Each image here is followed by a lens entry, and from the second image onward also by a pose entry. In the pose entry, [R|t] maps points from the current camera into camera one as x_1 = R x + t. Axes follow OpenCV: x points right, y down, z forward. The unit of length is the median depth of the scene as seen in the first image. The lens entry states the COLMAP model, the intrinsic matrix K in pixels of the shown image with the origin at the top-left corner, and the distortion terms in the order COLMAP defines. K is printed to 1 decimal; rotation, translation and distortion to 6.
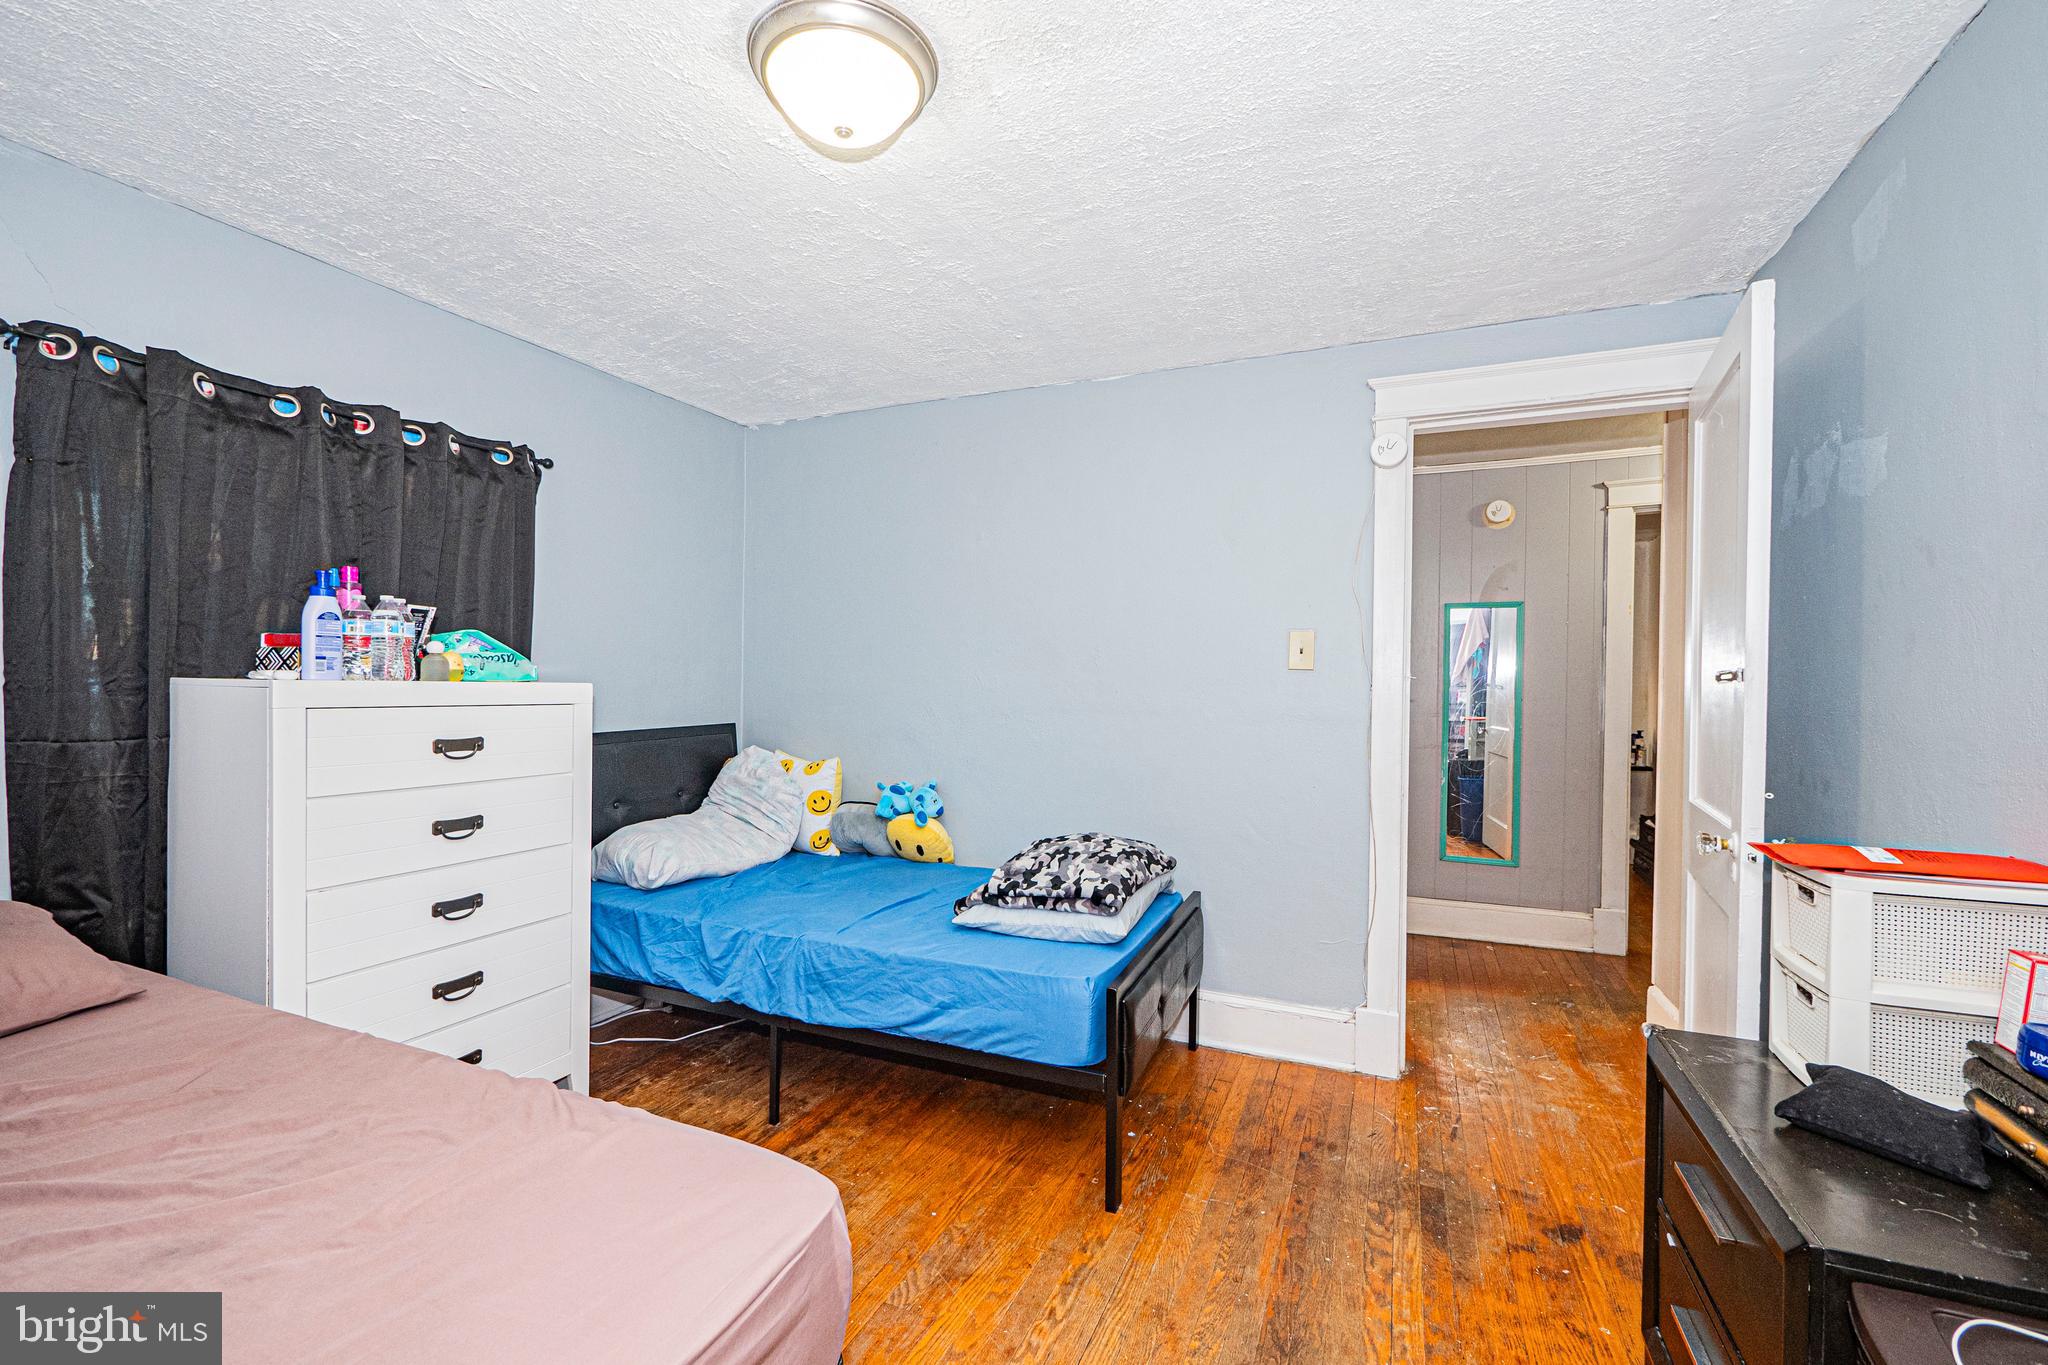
lens RADIAL K [[864.4, 0, 1018.3], [0, 864.4, 691.2], [0, 0, 1]] dist [-0.004216, 0.000481]
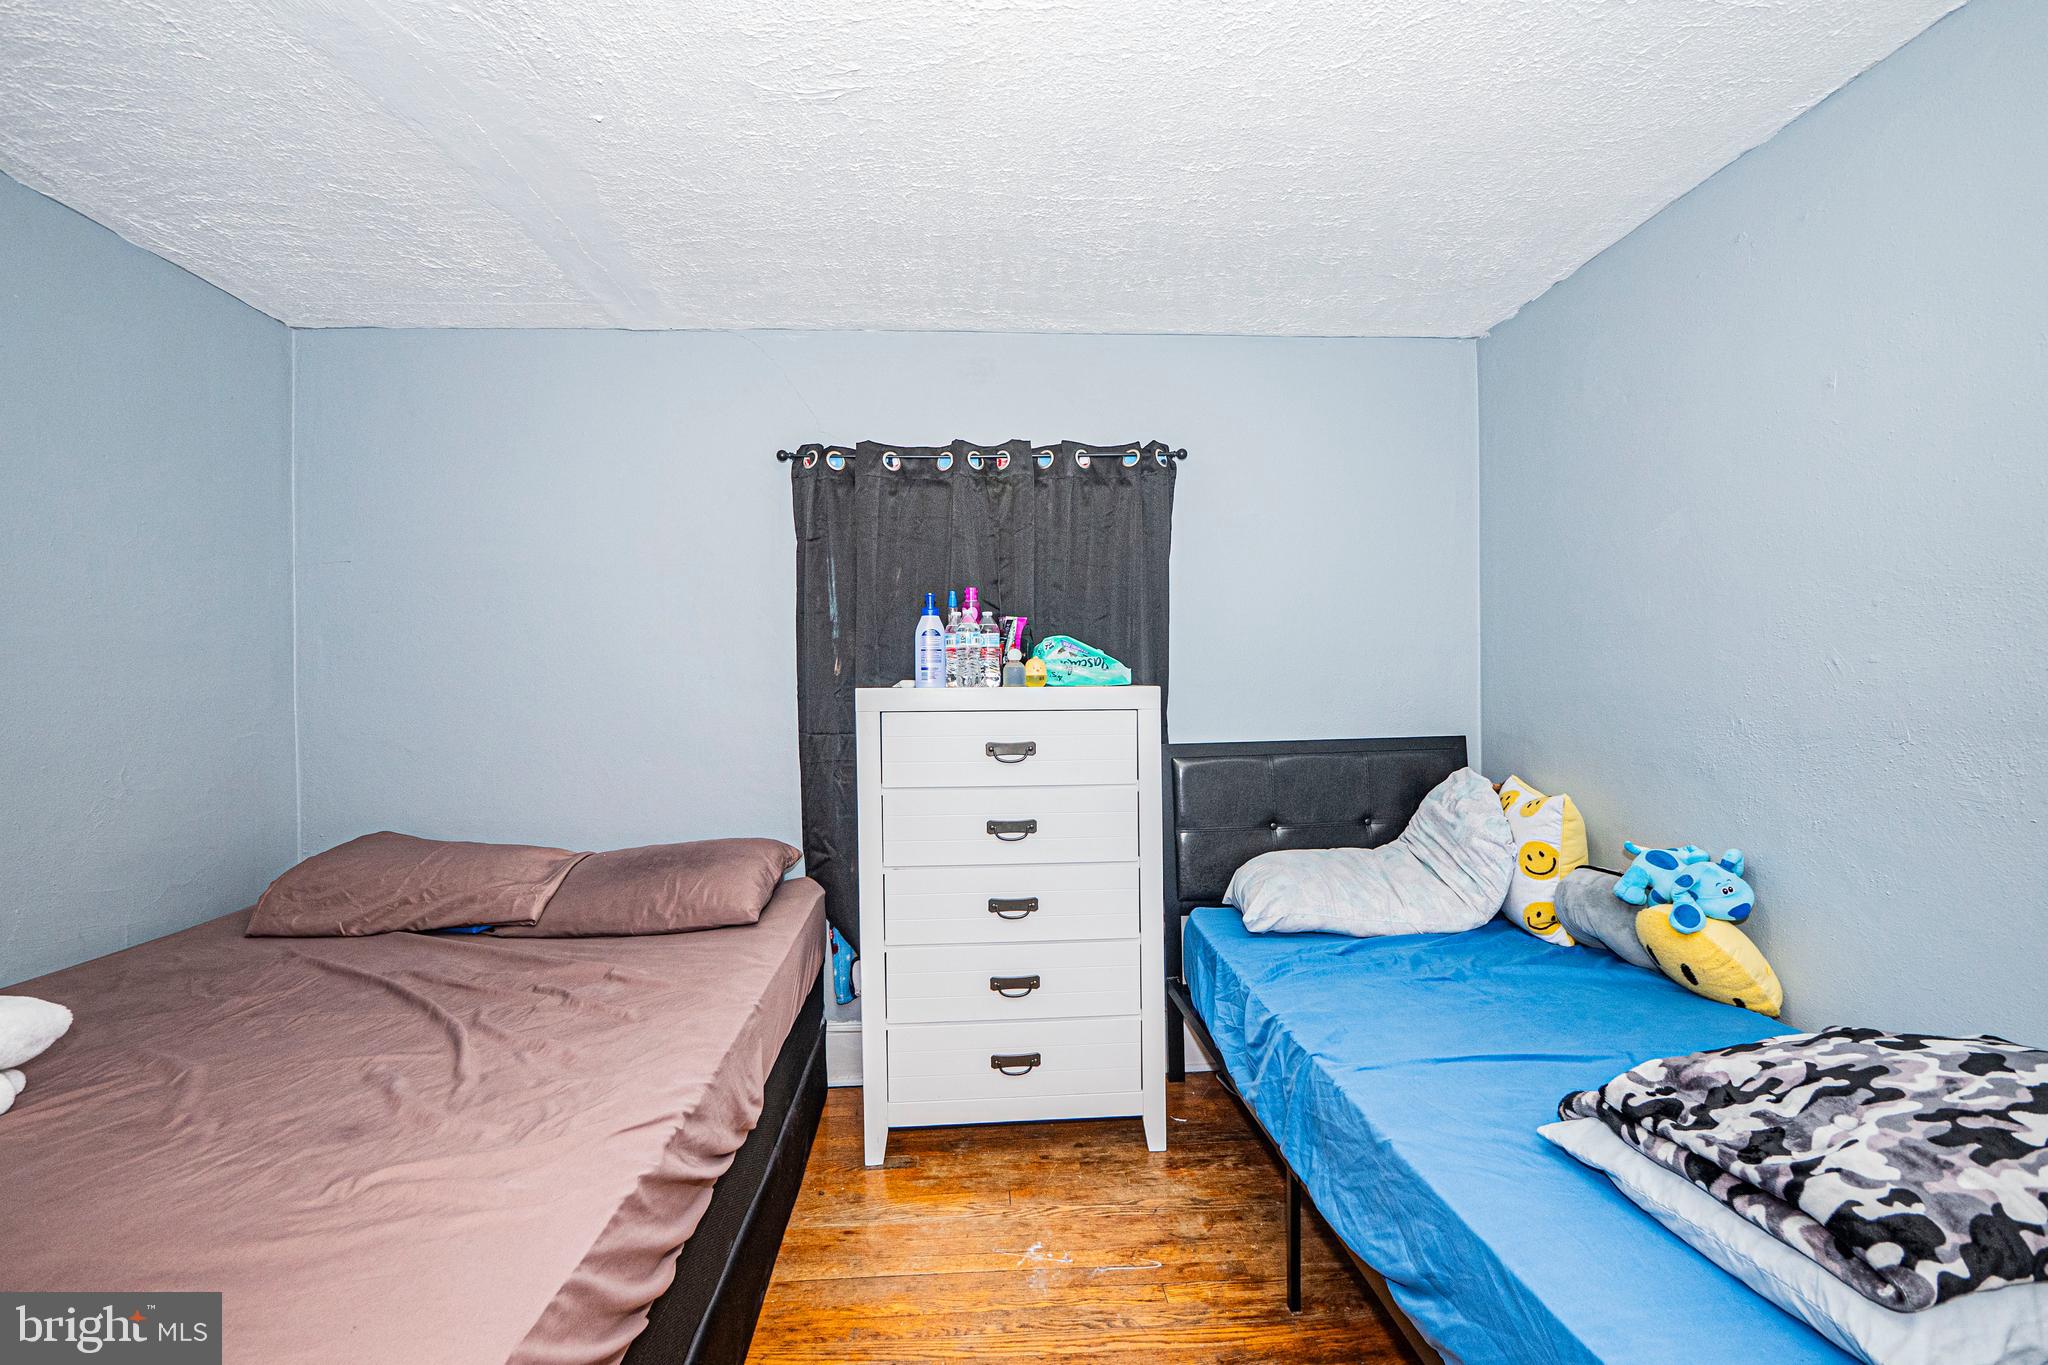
lens RADIAL K [[864.4, 0, 1018.3], [0, 864.4, 691.2], [0, 0, 1]] dist [-0.004216, 0.000481]
pose [[0.468704, -0.012778, -0.883263, 0.227863], [0.008104, 0.999915, -0.010165, 0.003573], [0.883318, -0.002393, 0.468768, 0.451666]]
